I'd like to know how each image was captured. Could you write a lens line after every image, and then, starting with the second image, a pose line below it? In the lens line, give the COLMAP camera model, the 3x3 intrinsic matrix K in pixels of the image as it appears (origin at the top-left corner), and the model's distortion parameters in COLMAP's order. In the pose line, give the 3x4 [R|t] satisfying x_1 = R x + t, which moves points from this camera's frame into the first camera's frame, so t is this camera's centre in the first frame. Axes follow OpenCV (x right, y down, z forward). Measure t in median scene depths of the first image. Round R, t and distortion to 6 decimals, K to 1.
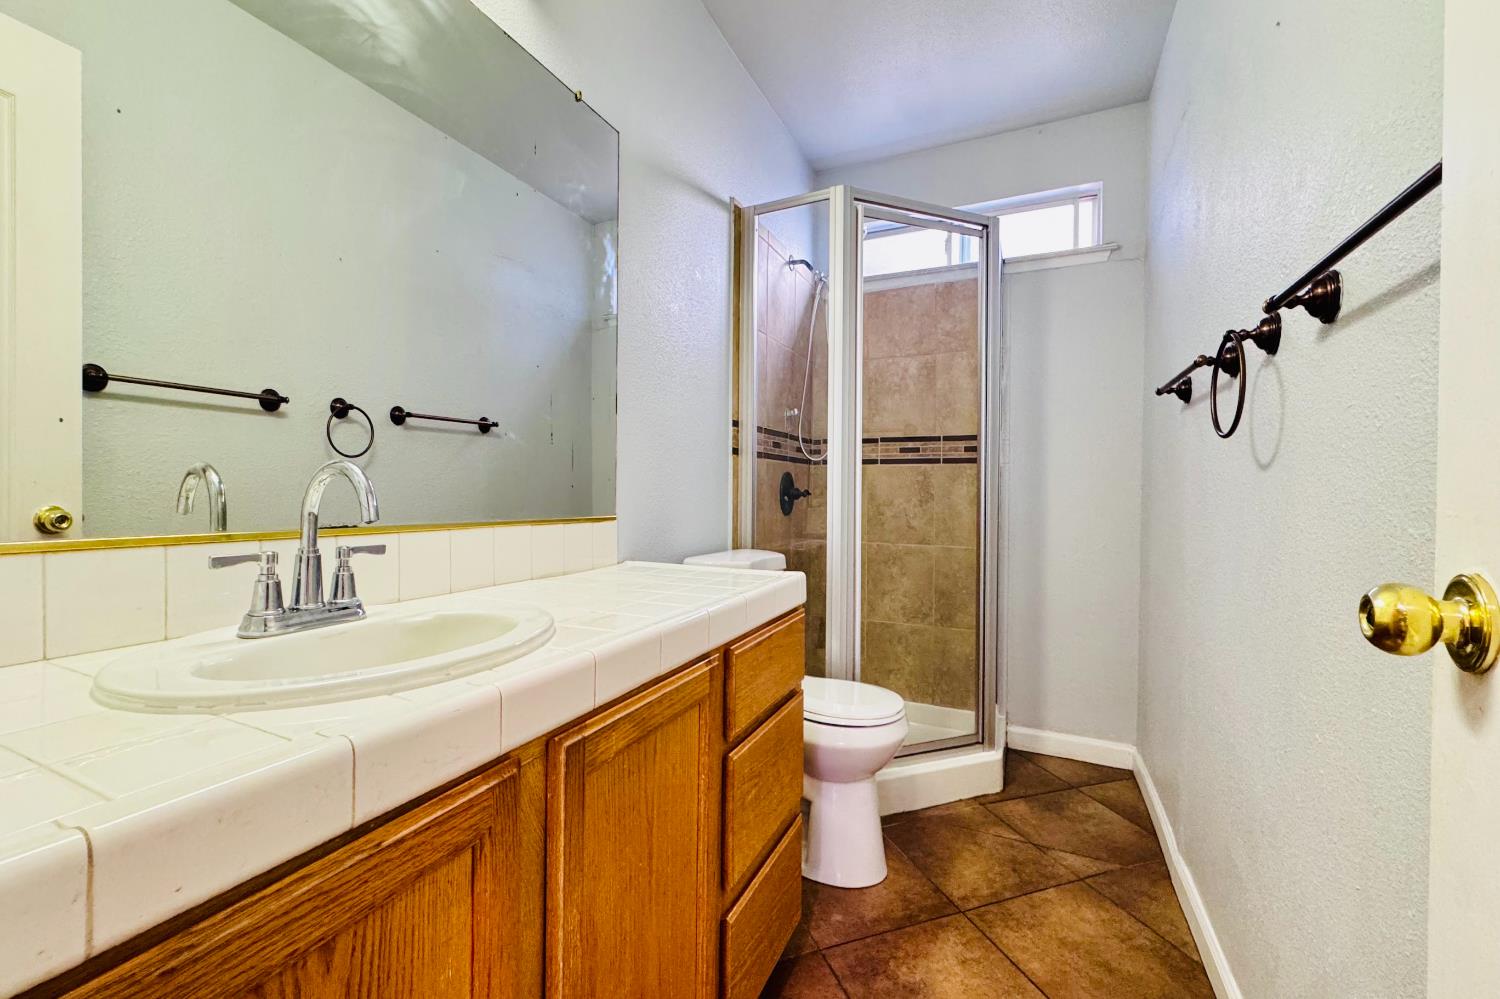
lens RADIAL K [[598.5, 0, 752.5], [0, 598.5, 494.8], [0, 0, 1]] dist [-0.004292, -0.000229]
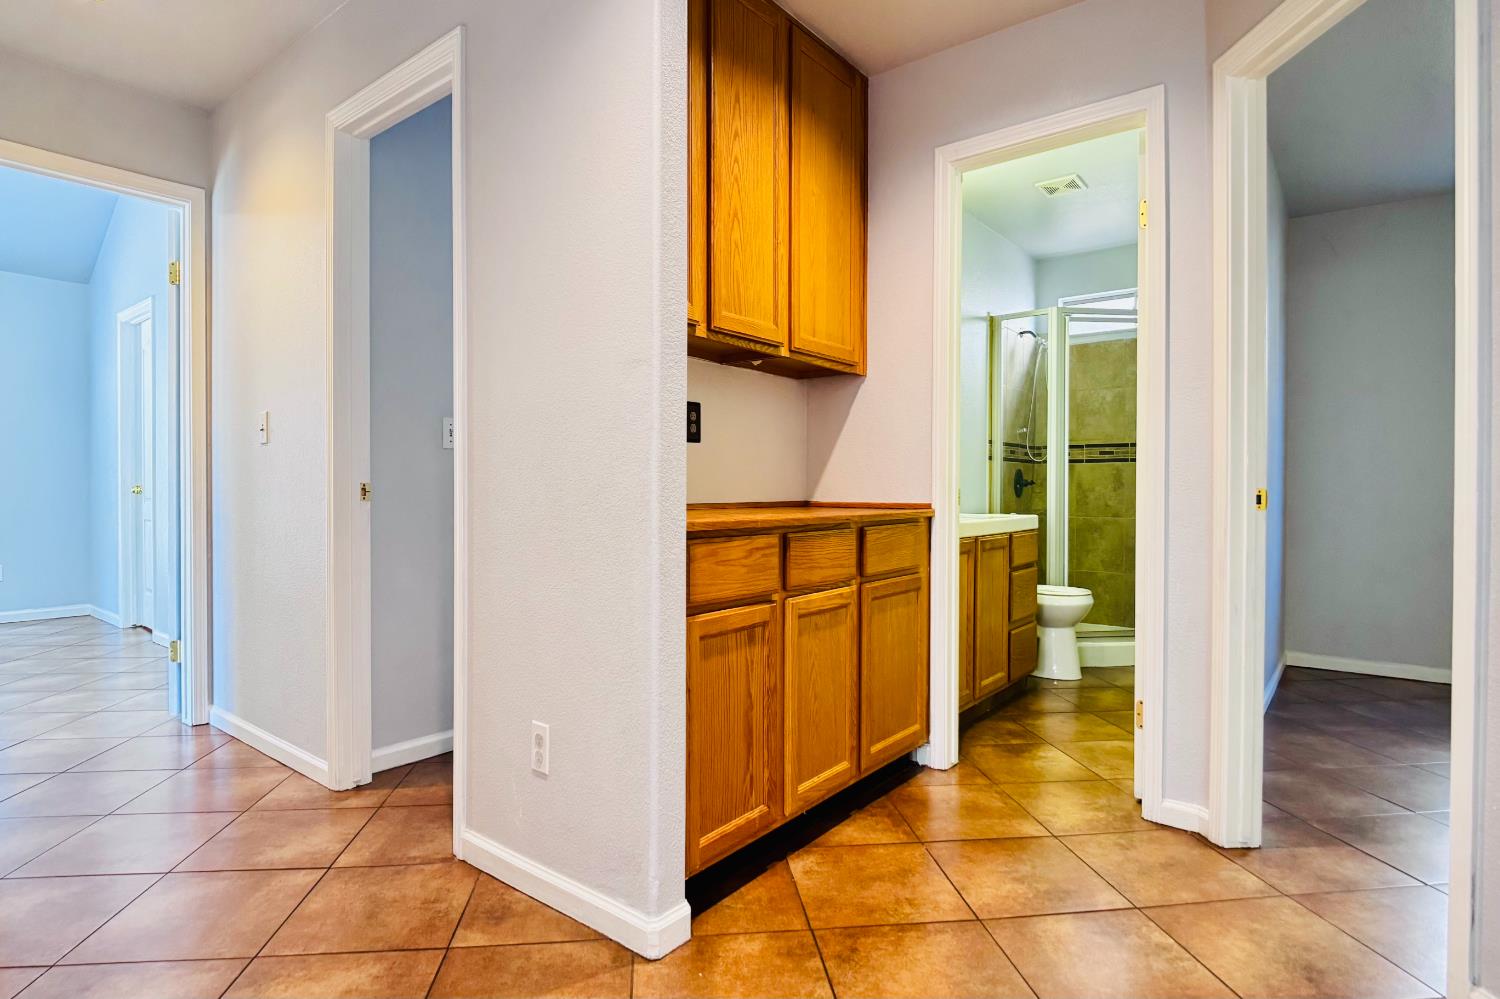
lens RADIAL K [[781.5, 0, 750.0], [0, 781.5, 499.5], [0, 0, 1]] dist [0.010890, -0.026155]
pose [[0.972998, -0.003459, -0.230786, -0.161577], [0.004259, 0.999987, 0.002970, 0.033157], [0.230772, -0.003873, 0.973000, -1.192228]]
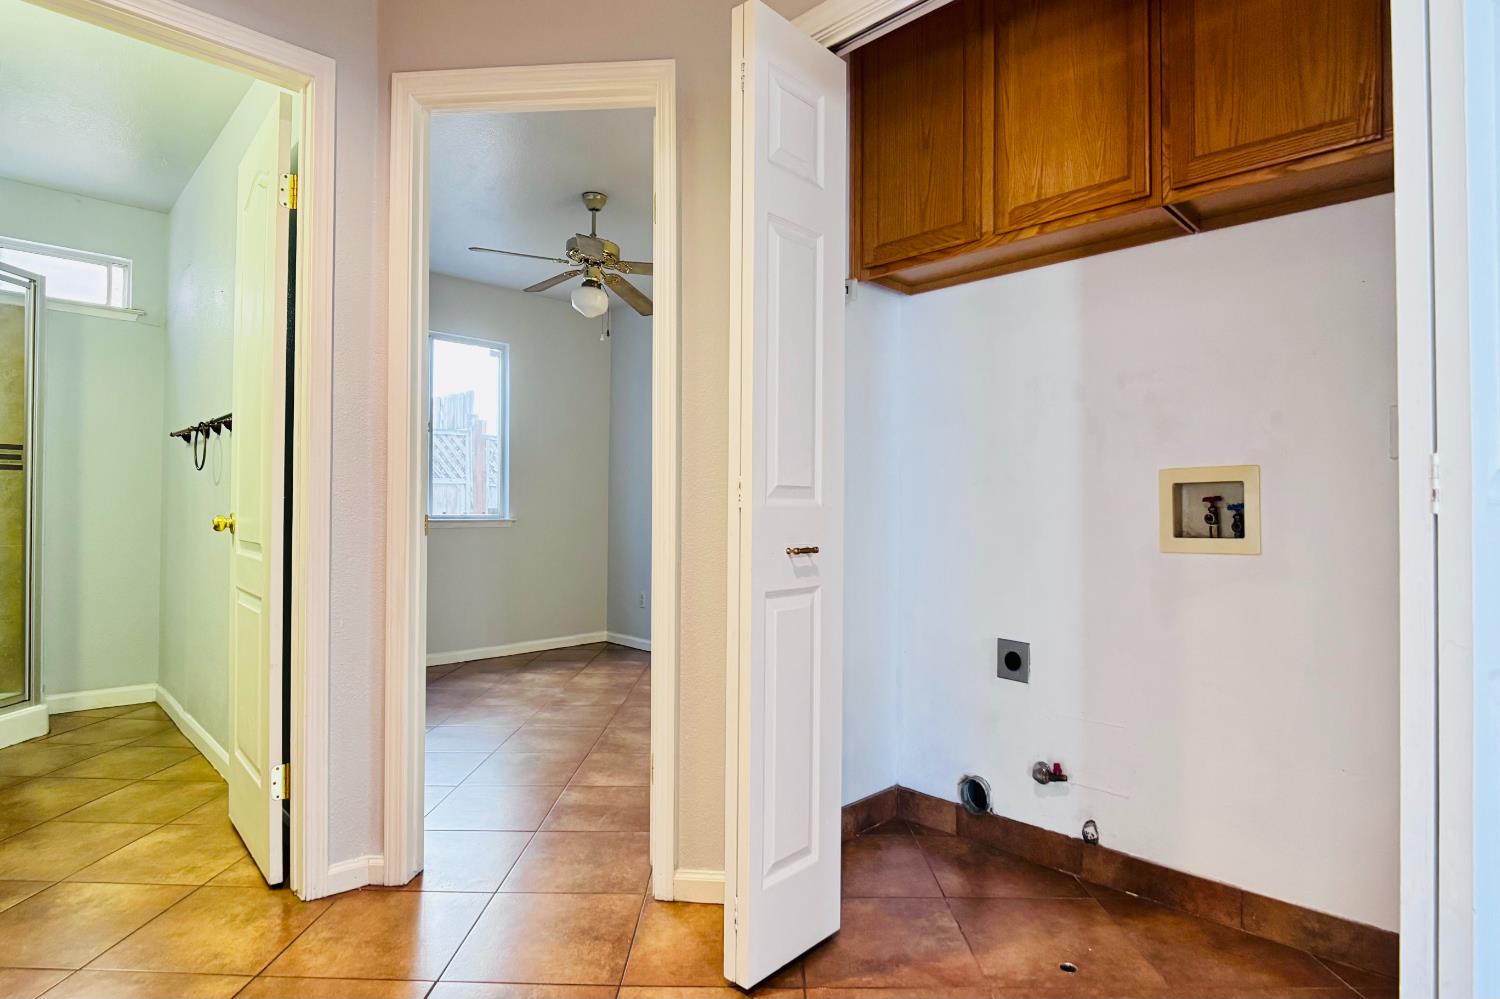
lens RADIAL K [[792.7, 0, 745.3], [0, 792.7, 509.6], [0, 0, 1]] dist [0.011980, -0.012135]
pose [[0.357745, -0.003322, 0.933813, -0.546815], [-0.006108, 0.999964, 0.005897, 0.009062], [-0.933799, -0.007813, 0.357712, -0.860323]]
